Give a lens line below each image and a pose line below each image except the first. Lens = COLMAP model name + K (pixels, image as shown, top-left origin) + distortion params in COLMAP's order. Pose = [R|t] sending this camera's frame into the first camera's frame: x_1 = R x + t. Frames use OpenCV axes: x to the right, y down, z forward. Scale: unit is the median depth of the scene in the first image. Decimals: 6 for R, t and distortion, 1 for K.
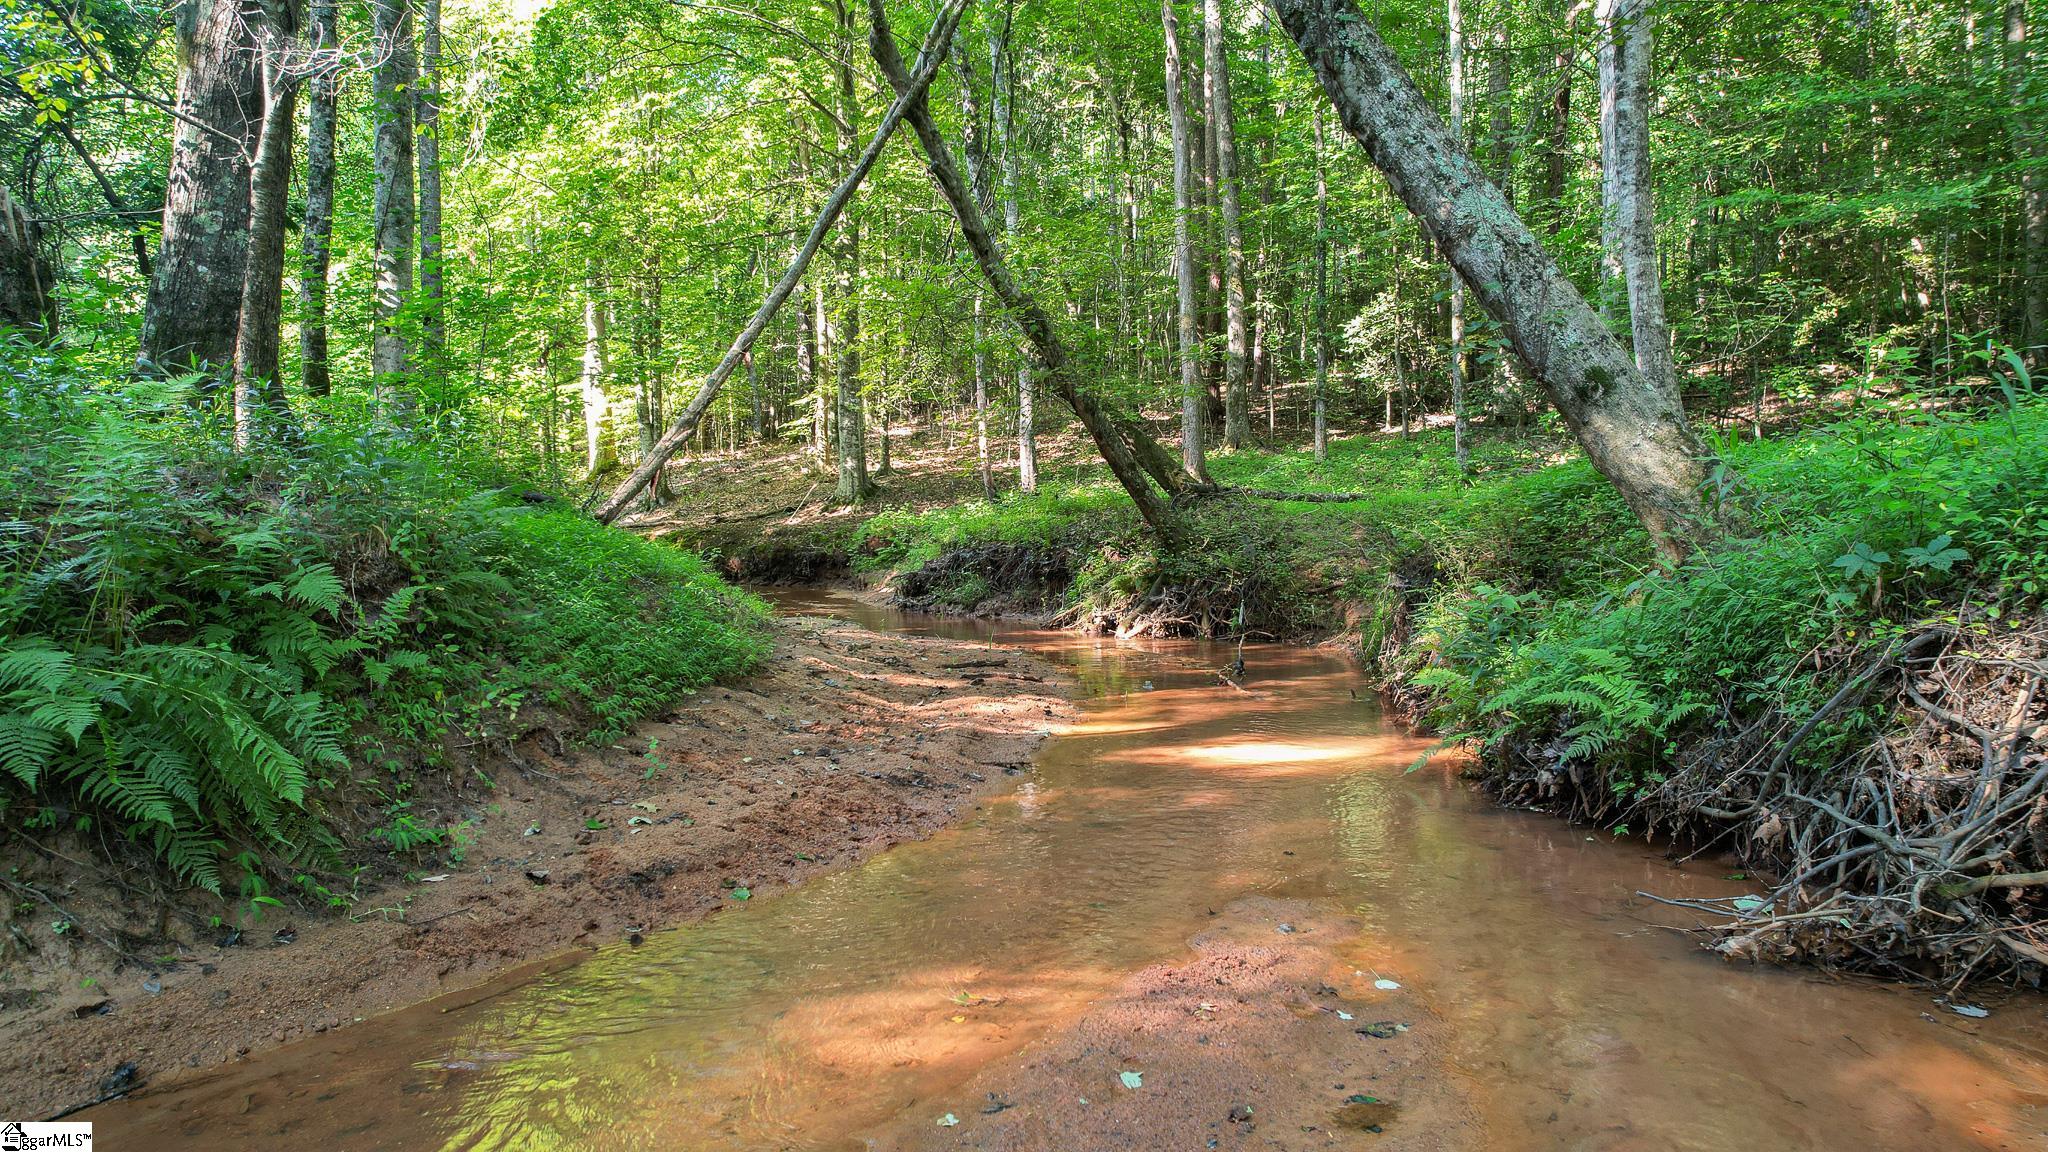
lens RADIAL K [[1297.2, 0, 1024.0], [0, 1297.2, 576.0], [0, 0, 1]] dist [-0.072907, 0.071530]
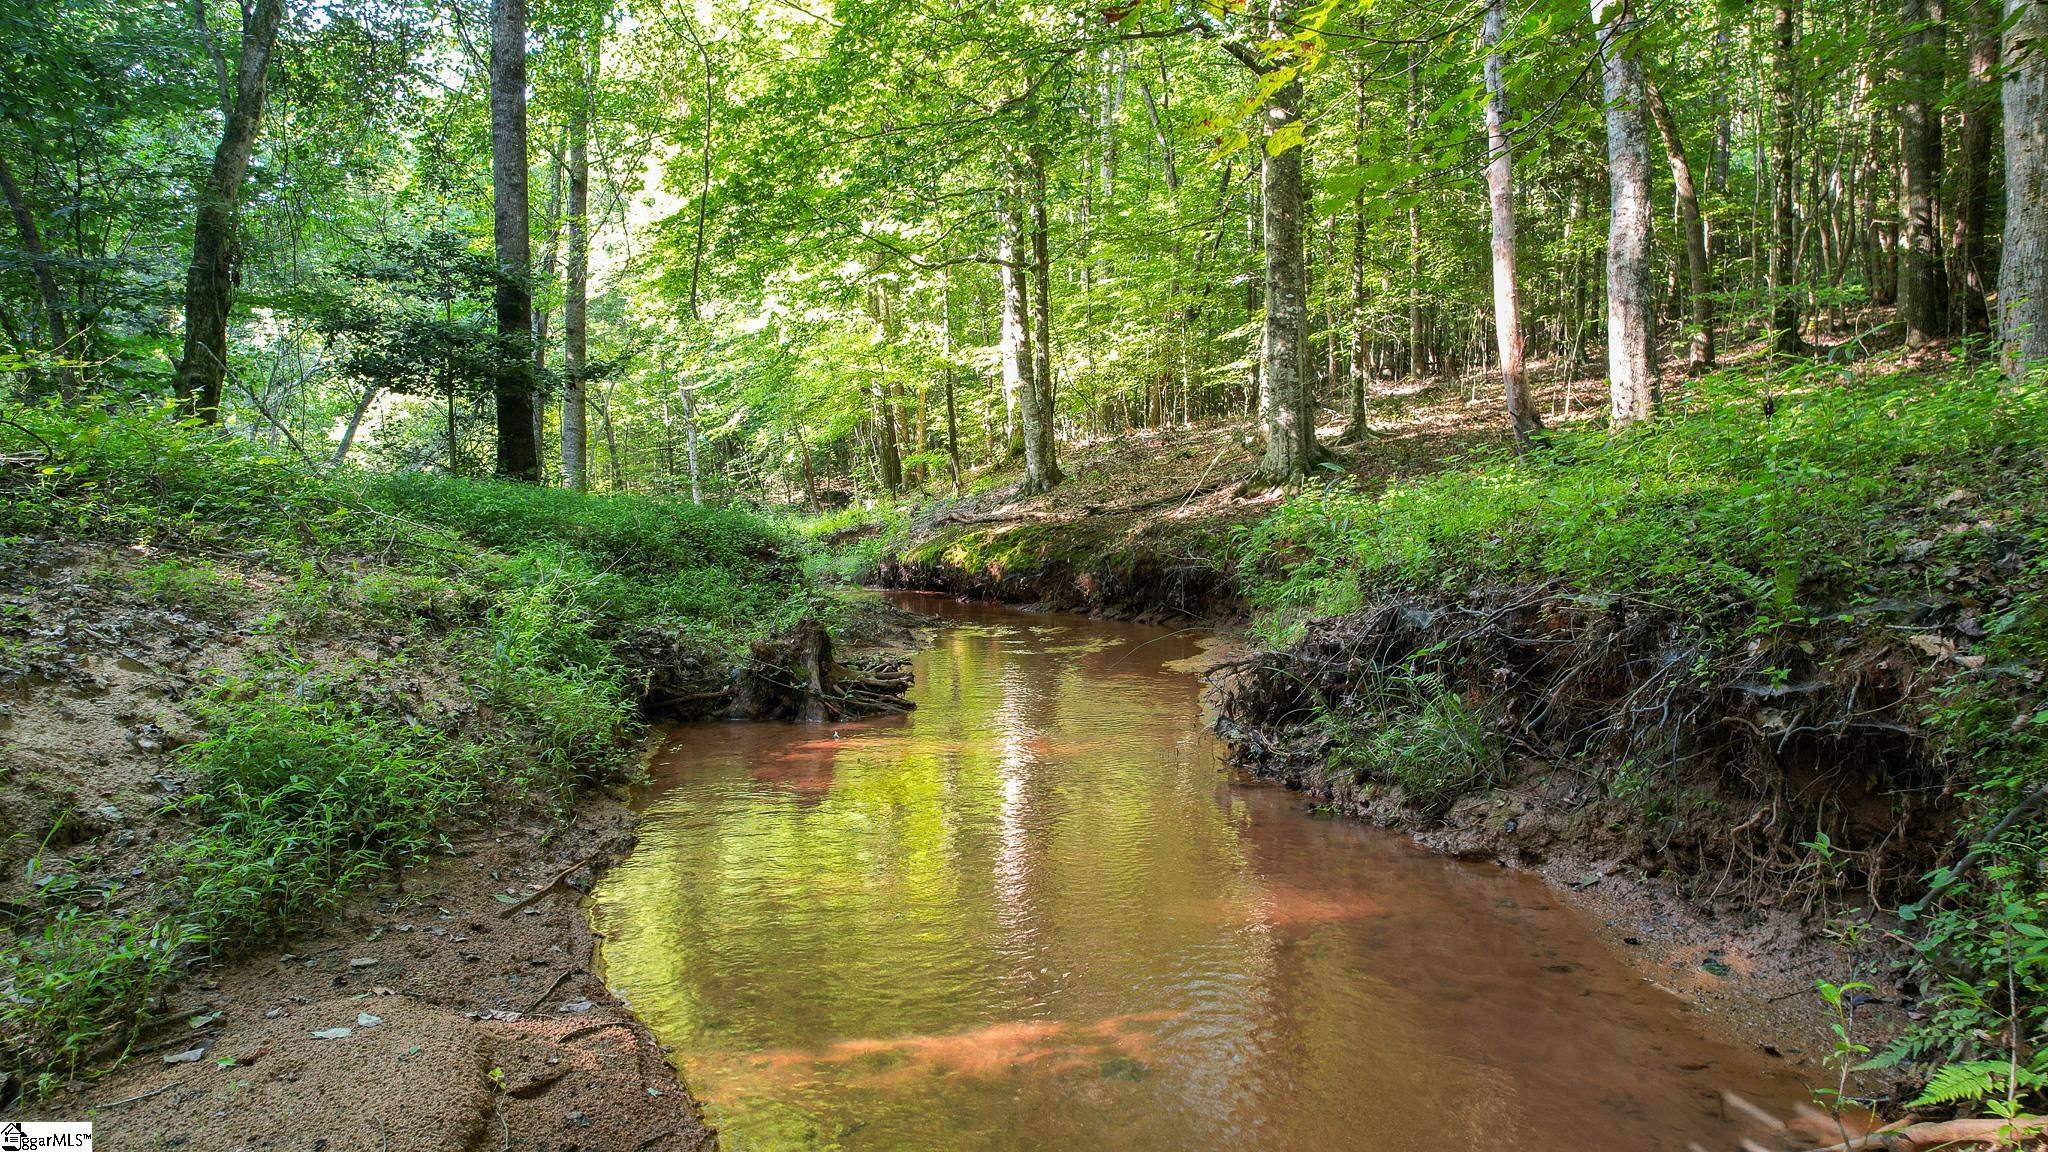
lens RADIAL K [[1297.2, 0, 1024.0], [0, 1297.2, 576.0], [0, 0, 1]] dist [-0.072907, 0.071530]
pose [[0.918457, 0.020465, -0.394990, -0.012528], [-0.019431, 0.999789, 0.006617, -0.025204], [0.395042, 0.001598, 0.918661, 0.689475]]
